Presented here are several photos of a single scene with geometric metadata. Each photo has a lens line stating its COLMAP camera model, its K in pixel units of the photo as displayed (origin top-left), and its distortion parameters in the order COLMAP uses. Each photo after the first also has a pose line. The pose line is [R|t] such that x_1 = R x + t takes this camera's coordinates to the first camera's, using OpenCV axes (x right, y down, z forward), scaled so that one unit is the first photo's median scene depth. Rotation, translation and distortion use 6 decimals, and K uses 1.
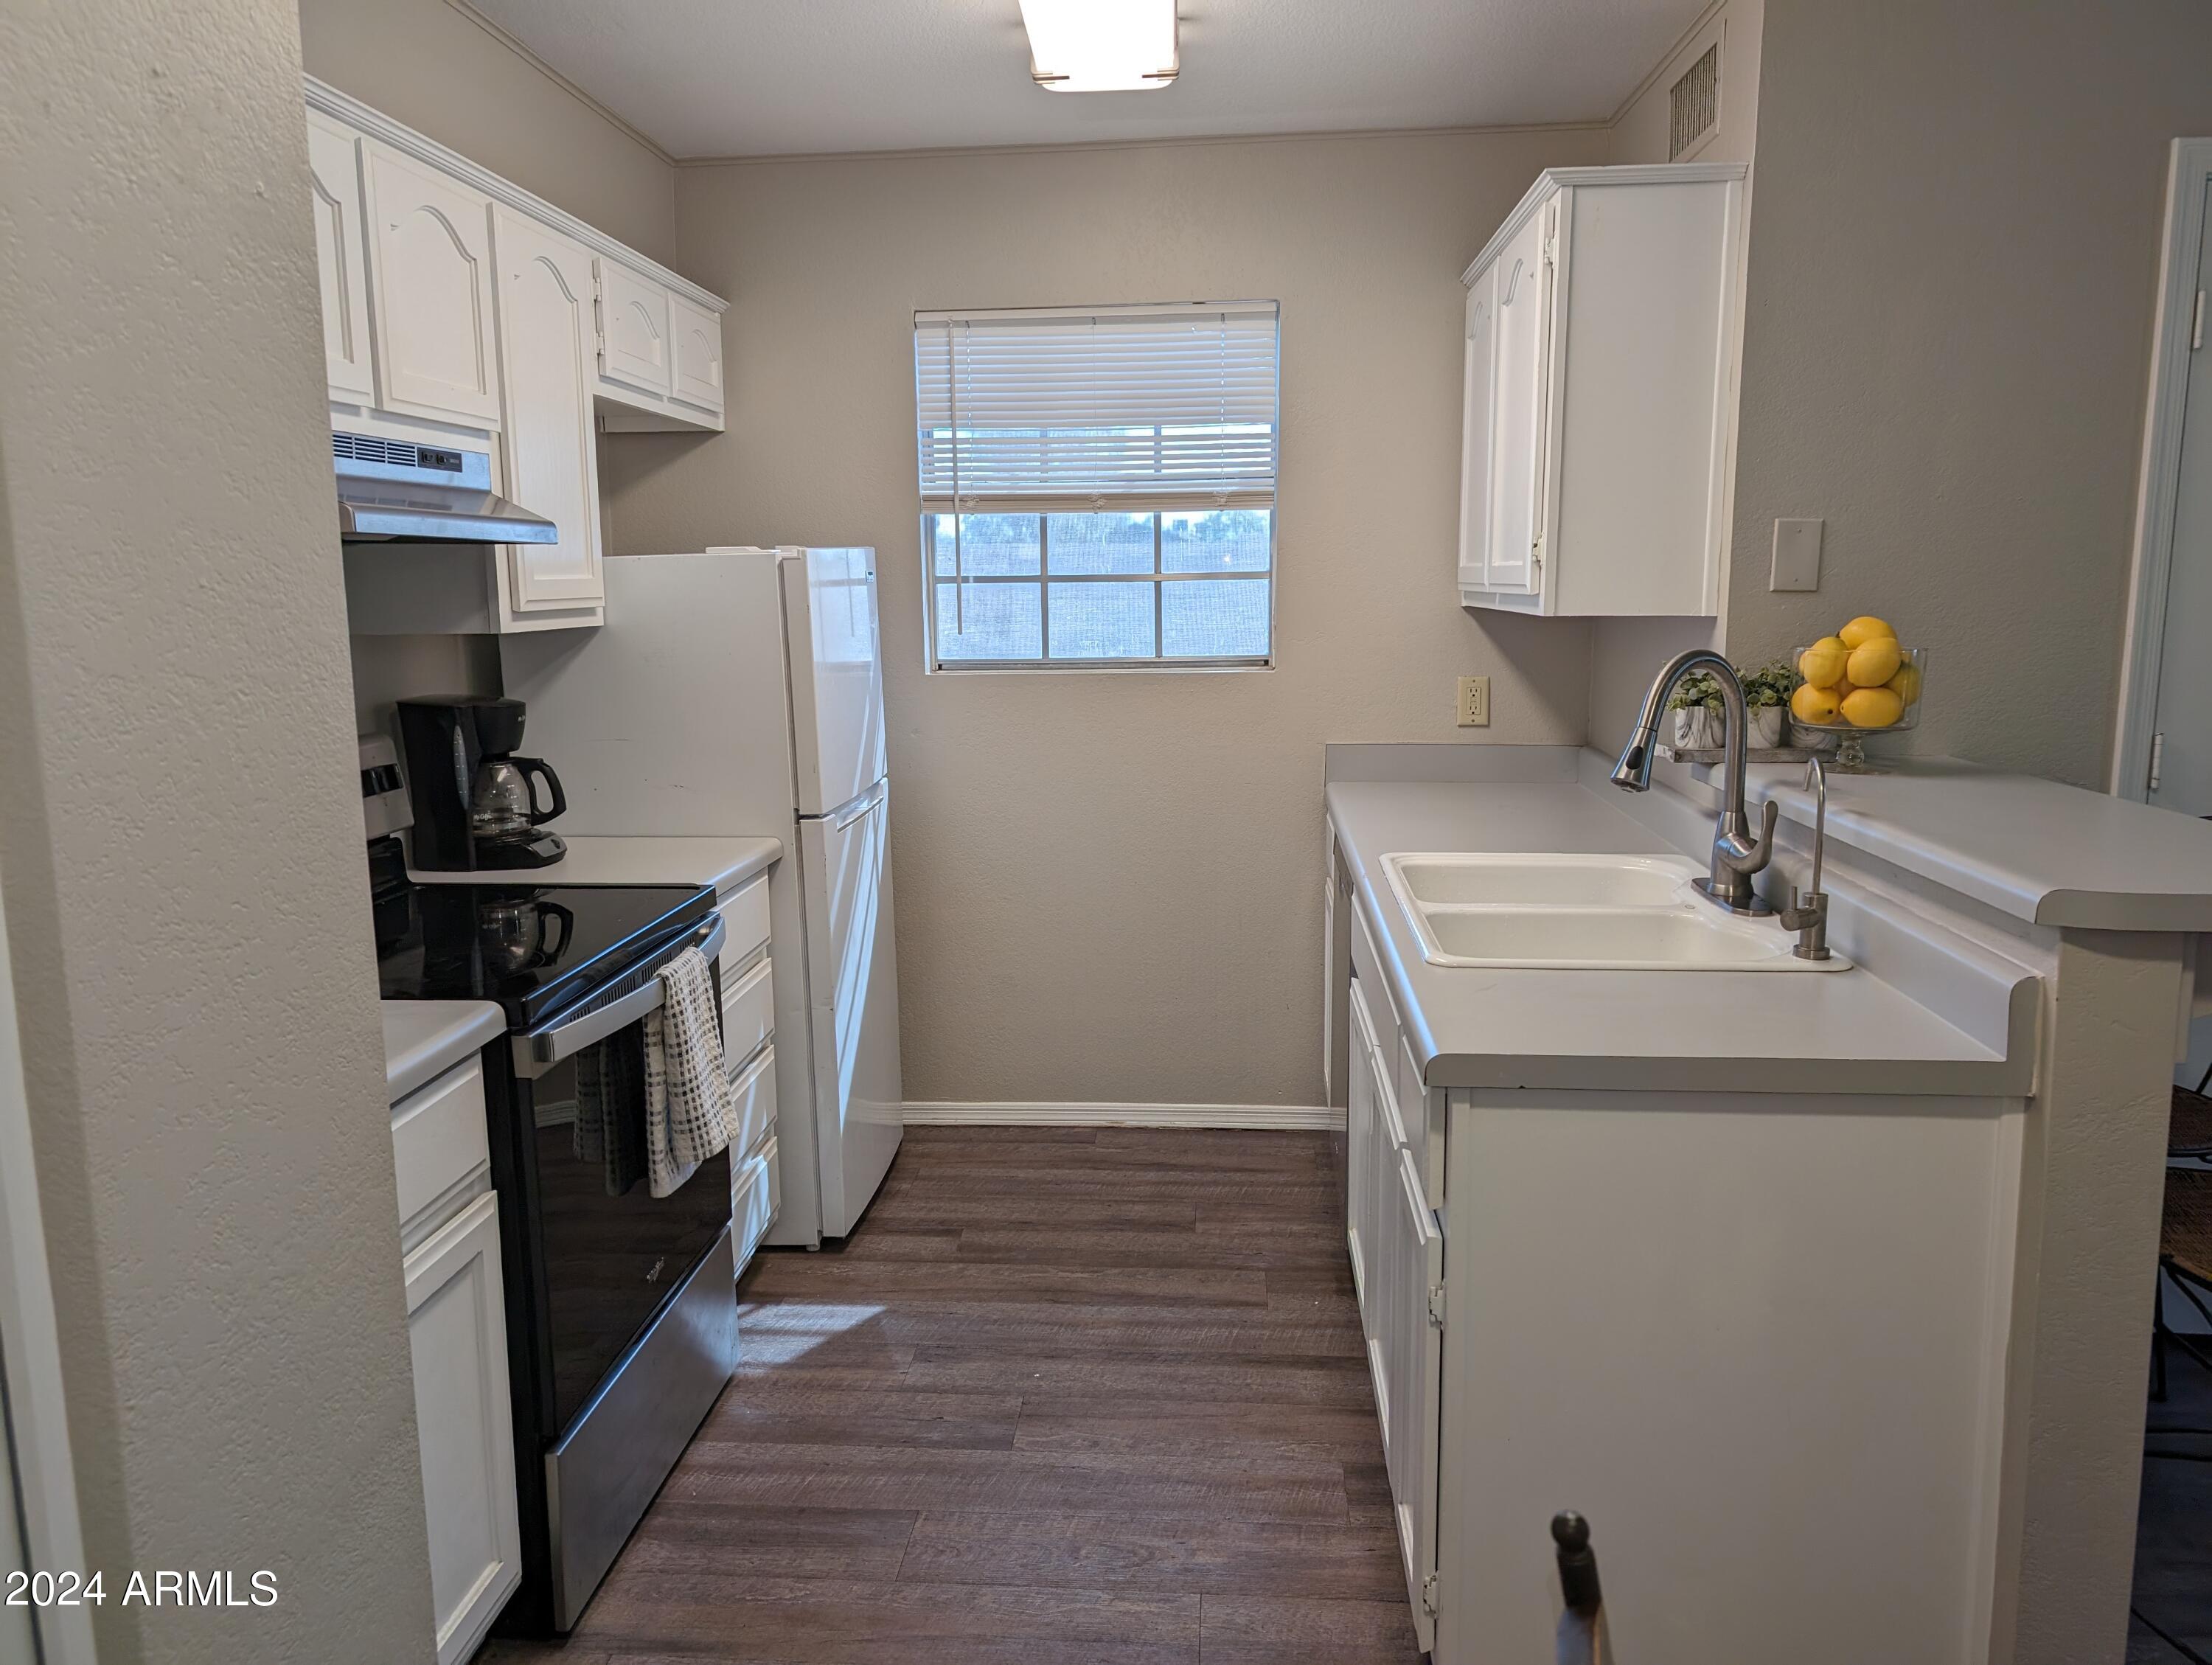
lens RADIAL K [[1576.3, 0, 1103.3], [0, 1576.3, 827.3], [0, 0, 1]] dist [0.028168, -0.037771]
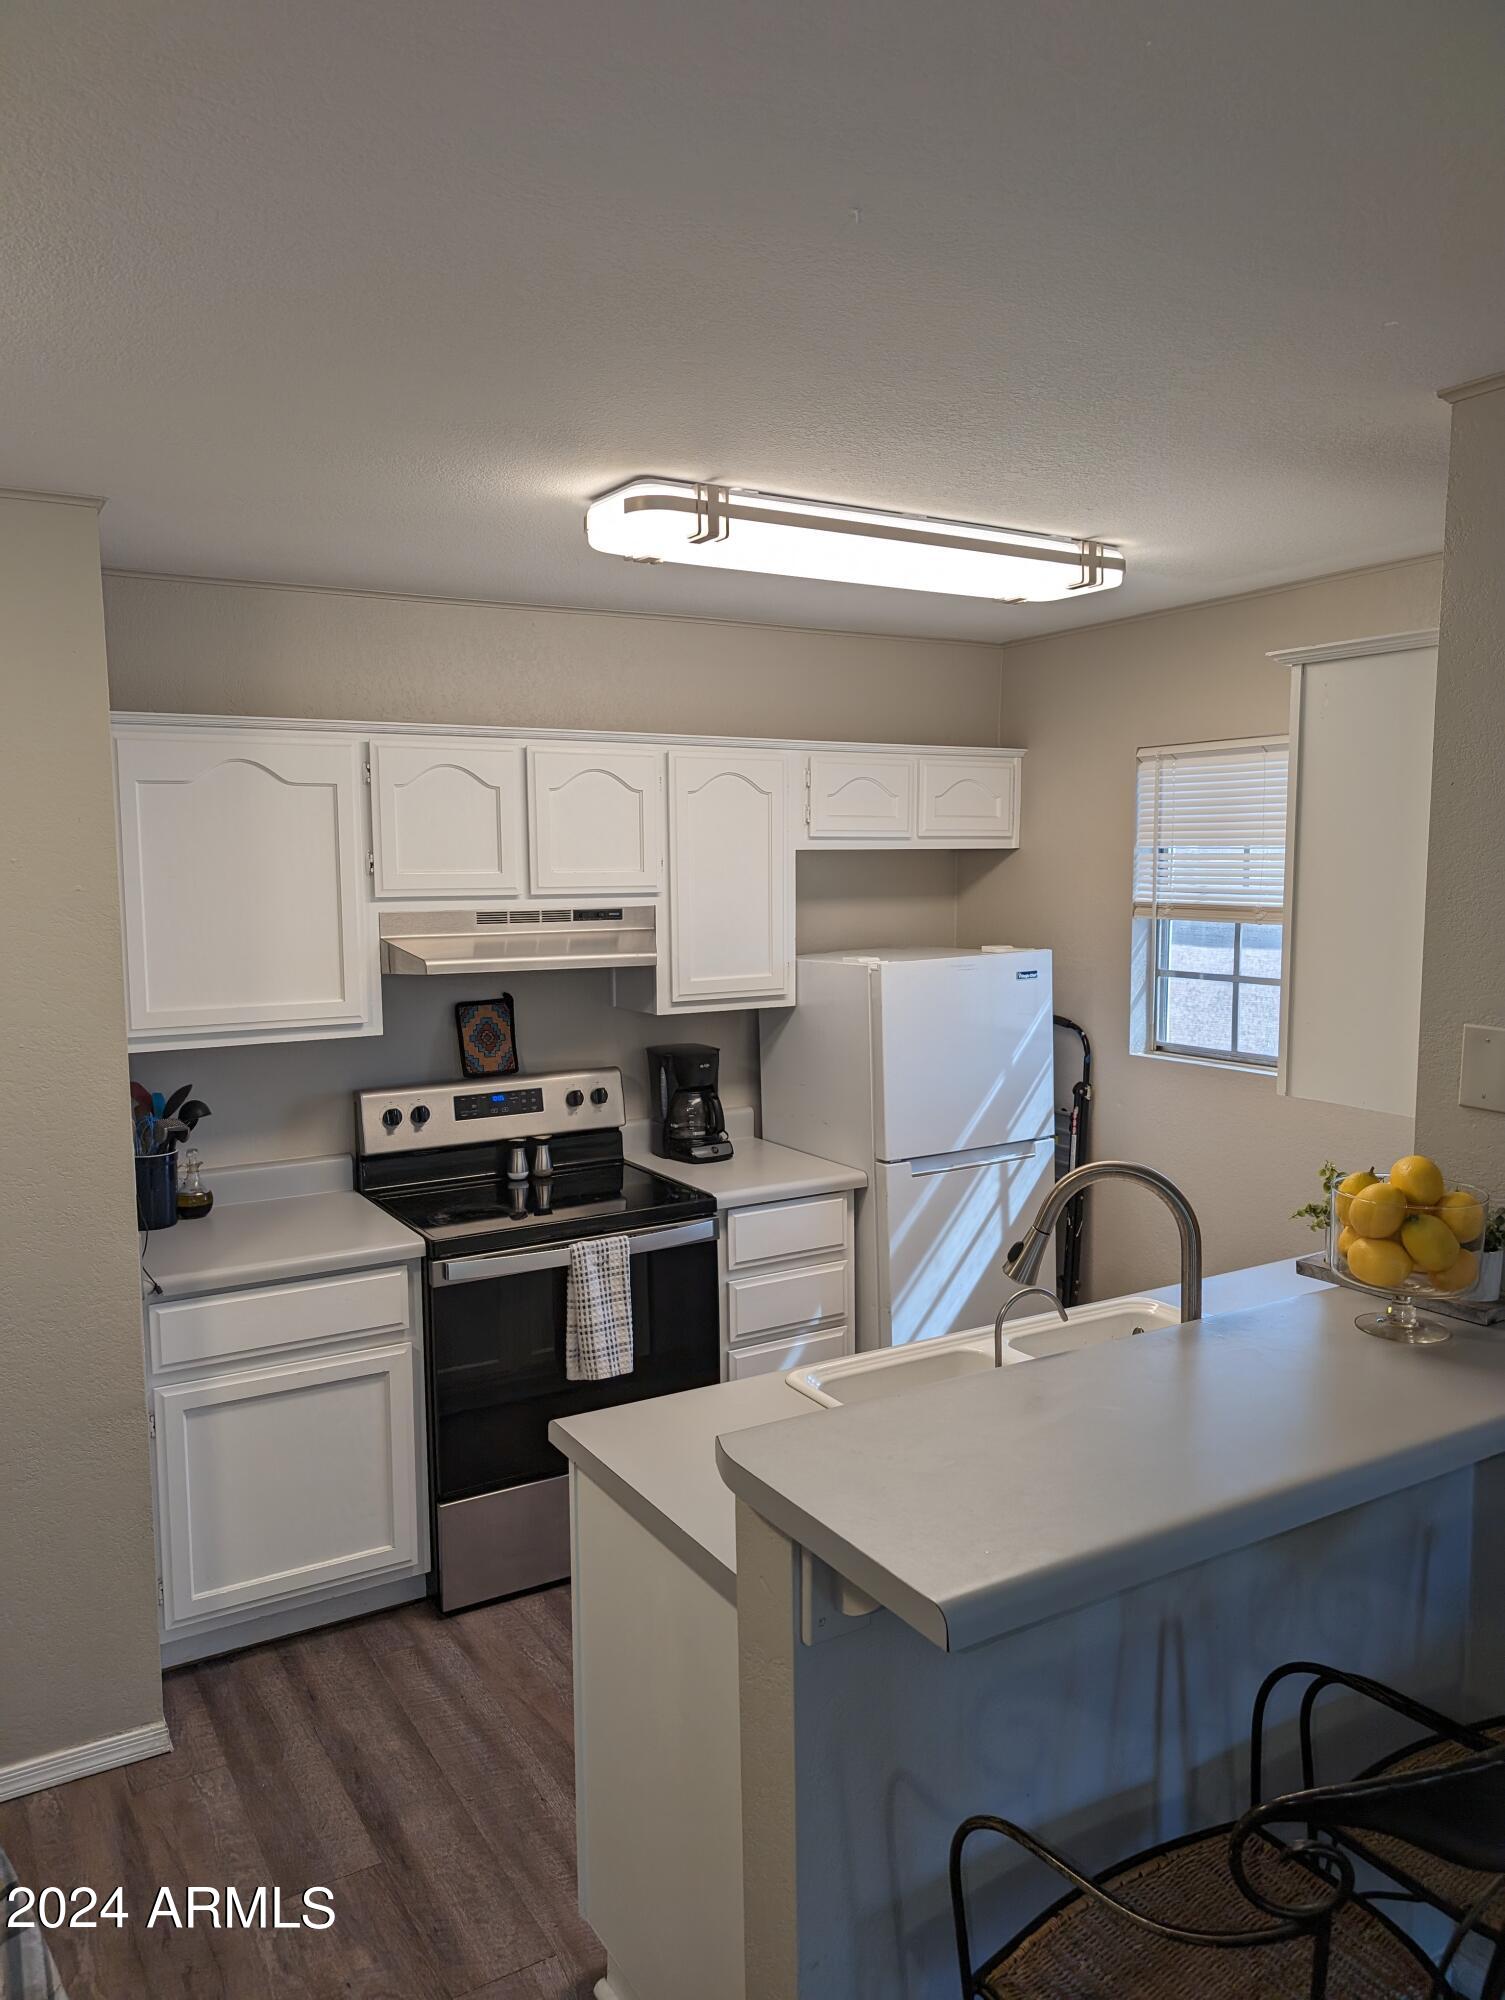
lens RADIAL K [[1424.0, 0, 749.0], [0, 1424.0, 1001.8], [0, 0, 1]] dist [0.013529, -0.010089]
pose [[0.582364, 0.084472, -0.808528, 0.716572], [-0.125728, 0.991979, 0.013079, -0.143857], [0.803147, 0.094037, 0.588313, 0.199166]]
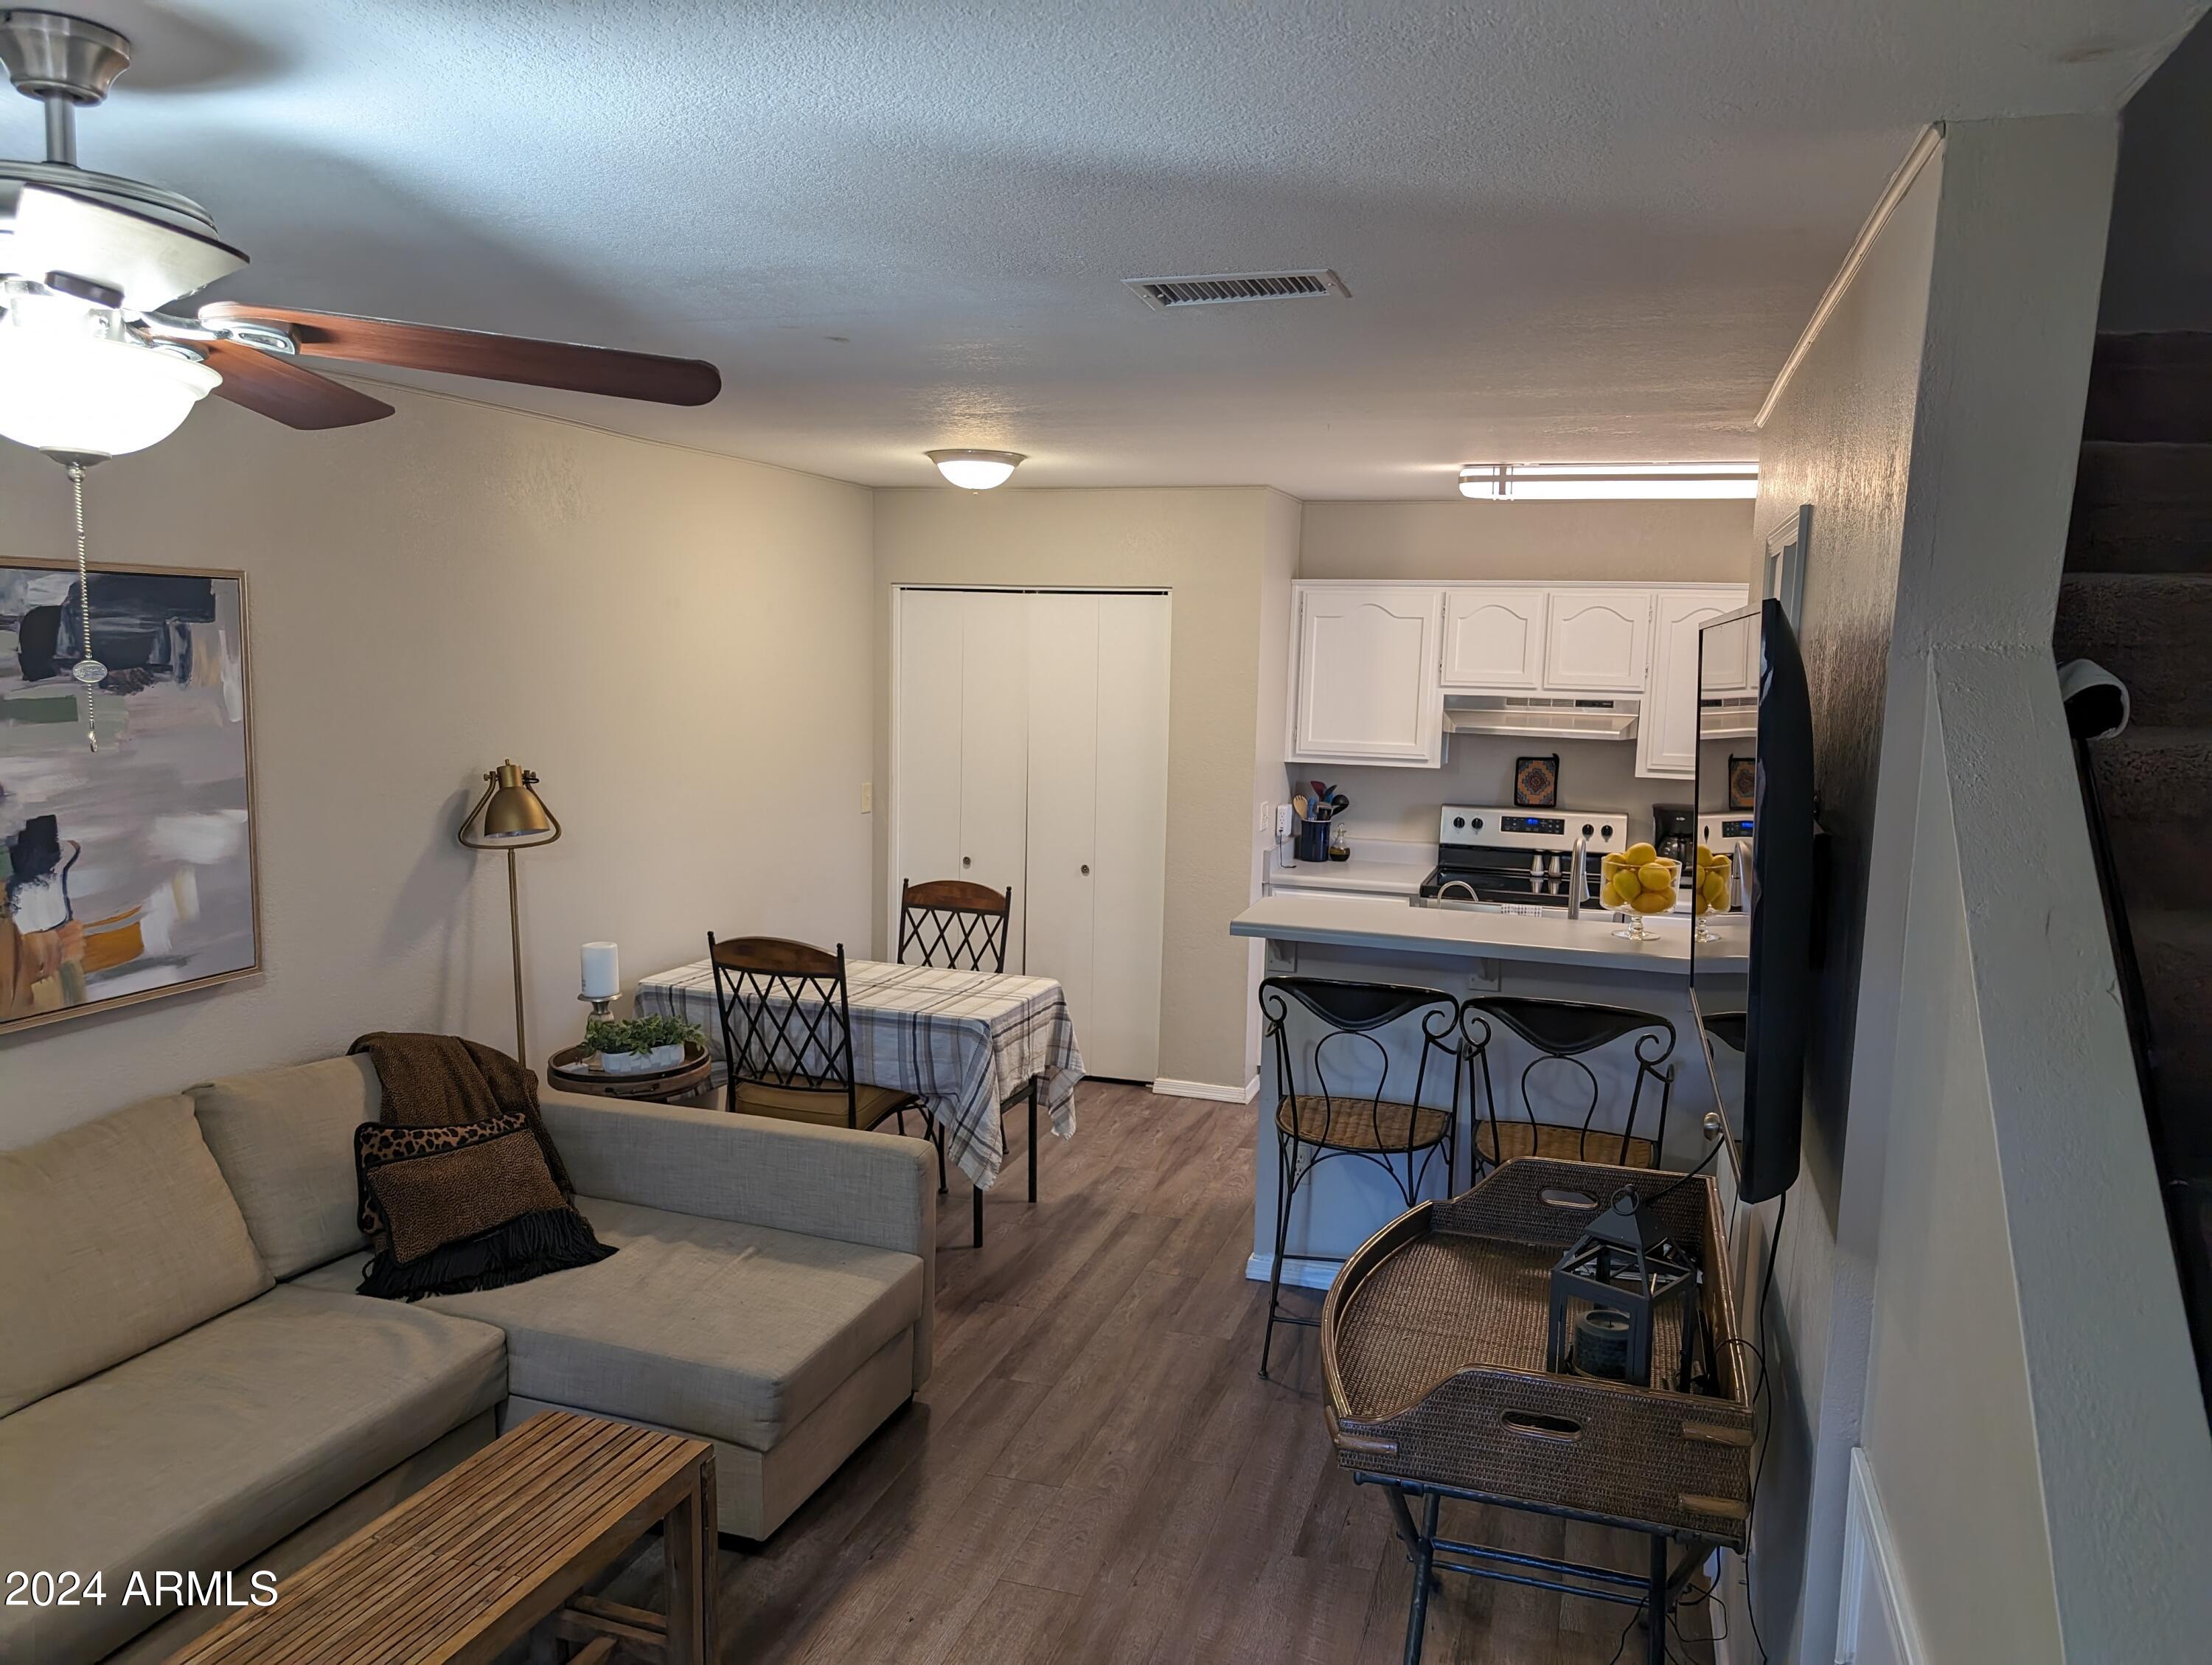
lens RADIAL K [[1576.3, 0, 1120.4], [0, 1576.3, 852.5], [0, 0, 1]] dist [0.028168, -0.037771]
pose [[-0.221604, 0.139839, -0.965058, 1.733569], [-0.175045, 0.967884, 0.180444, -0.258182], [0.959297, 0.208916, -0.190008, 0.641321]]
